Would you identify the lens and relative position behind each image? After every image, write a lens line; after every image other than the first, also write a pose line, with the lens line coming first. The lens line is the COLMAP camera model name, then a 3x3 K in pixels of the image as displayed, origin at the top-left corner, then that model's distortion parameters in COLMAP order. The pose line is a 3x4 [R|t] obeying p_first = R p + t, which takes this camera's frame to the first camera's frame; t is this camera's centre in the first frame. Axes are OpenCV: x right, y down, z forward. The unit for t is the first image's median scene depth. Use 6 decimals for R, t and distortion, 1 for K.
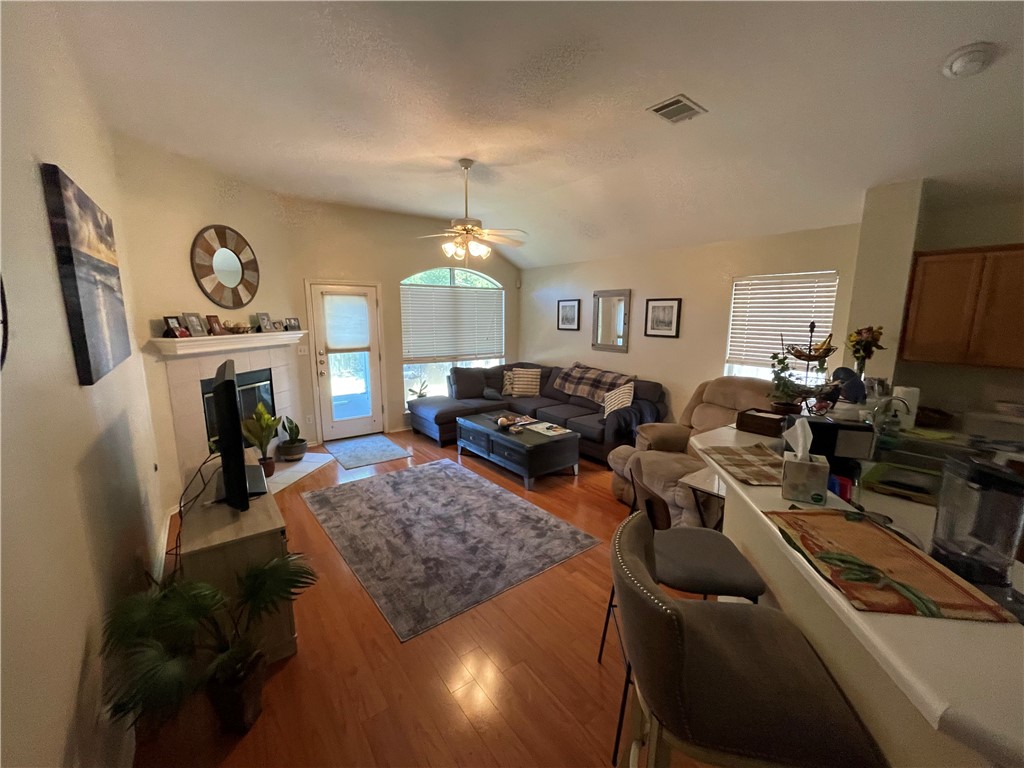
lens RADIAL K [[414.4, 0, 514.2], [0, 414.4, 384.0], [0, 0, 1]] dist [-0.004092, -0.000220]
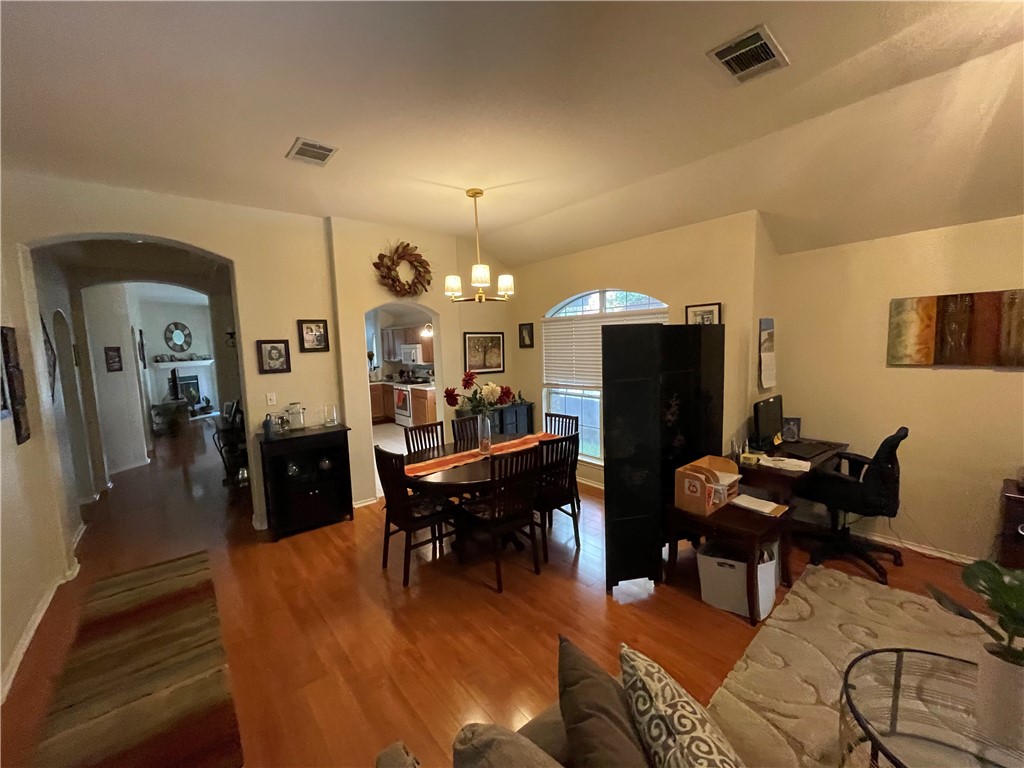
lens RADIAL K [[414.4, 0, 506.7], [0, 414.4, 382.3], [0, 0, 1]] dist [-0.004092, -0.000220]
pose [[0.998556, -0.045139, 0.029119, 1.358710], [0.047194, 0.996125, -0.074211, 0.314889], [-0.025657, 0.075478, 0.996817, -1.728426]]
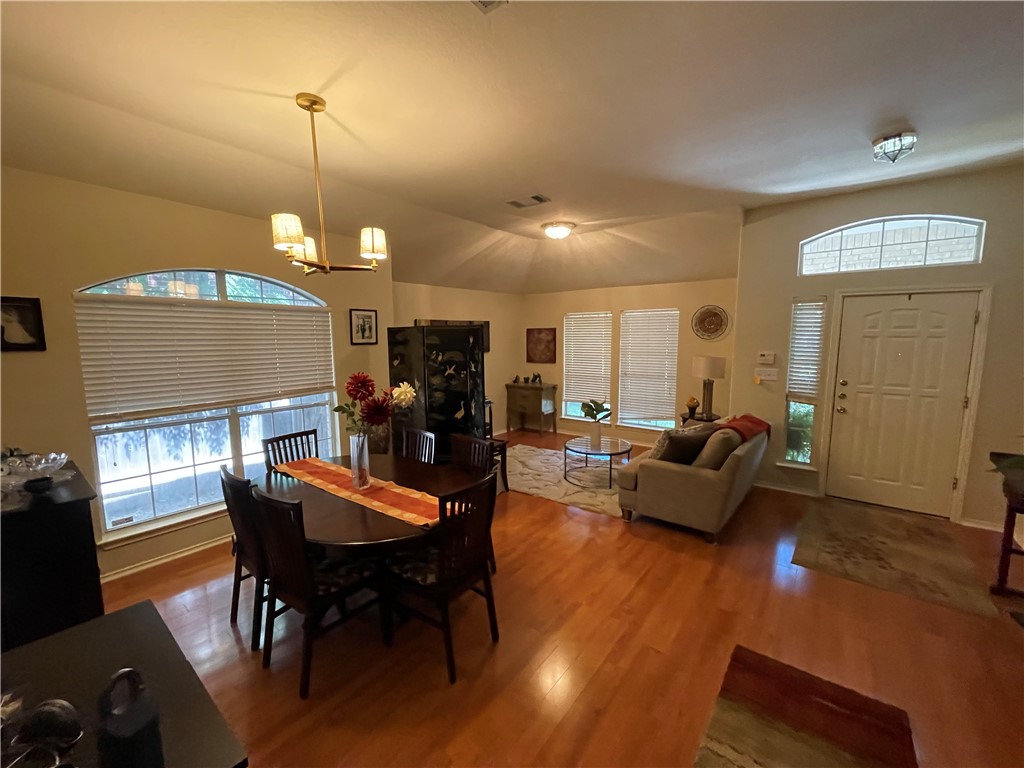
lens RADIAL K [[414.4, 0, 509.2], [0, 414.4, 386.3], [0, 0, 1]] dist [-0.004092, -0.000220]
pose [[-0.246078, -0.121089, 0.961656, -1.605095], [0.169057, 0.971595, 0.165601, -0.280790], [-0.954393, 0.203326, -0.218617, 1.704950]]
